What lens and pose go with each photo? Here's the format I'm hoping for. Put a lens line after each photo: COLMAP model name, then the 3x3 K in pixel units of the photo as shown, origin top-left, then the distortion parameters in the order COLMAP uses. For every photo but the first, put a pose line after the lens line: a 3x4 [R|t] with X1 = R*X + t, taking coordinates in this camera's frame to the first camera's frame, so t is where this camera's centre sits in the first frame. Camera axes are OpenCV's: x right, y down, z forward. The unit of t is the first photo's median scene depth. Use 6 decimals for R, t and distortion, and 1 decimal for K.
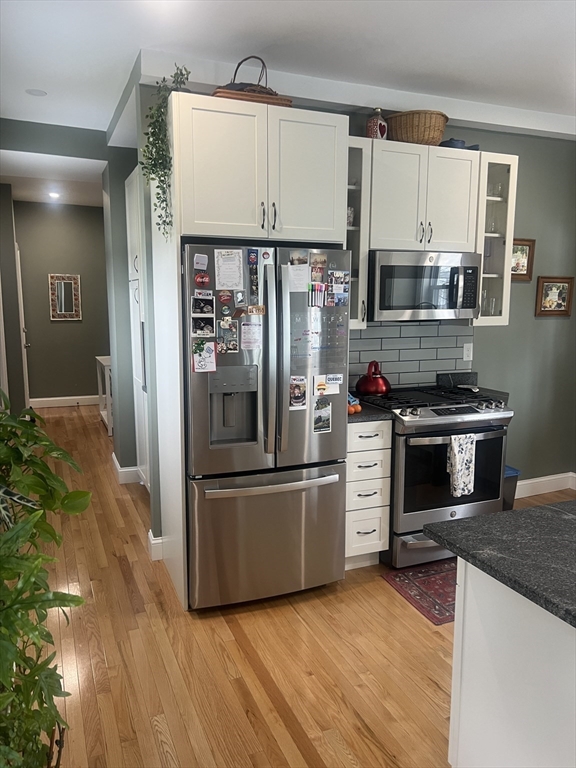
lens RADIAL K [[576.8, 0, 277.9], [0, 576.8, 383.1], [0, 0, 1]] dist [0.049916, -0.060974]
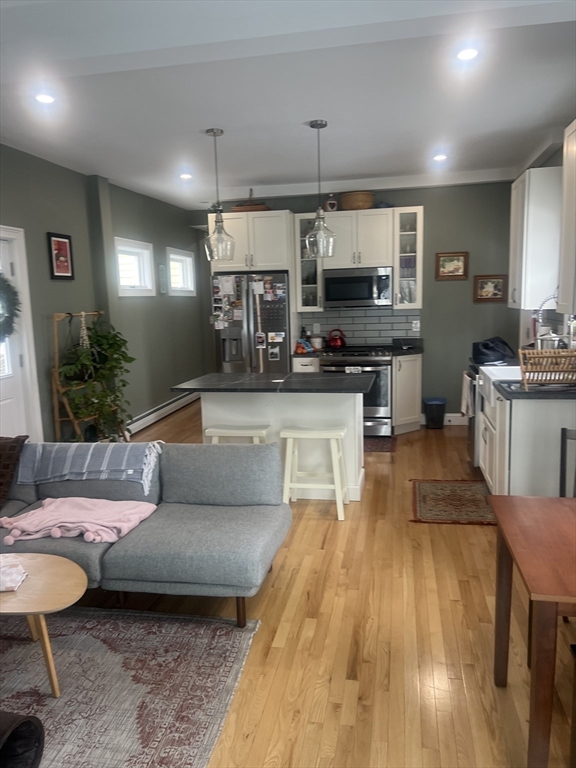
lens RADIAL K [[576.8, 0, 294.8], [0, 576.8, 386.9], [0, 0, 1]] dist [0.049916, -0.060974]
pose [[0.841098, 0.058059, -0.537757, 1.096849], [-0.048004, 0.998312, 0.032699, 0.095585], [0.538748, -0.001689, 0.842465, -0.637195]]
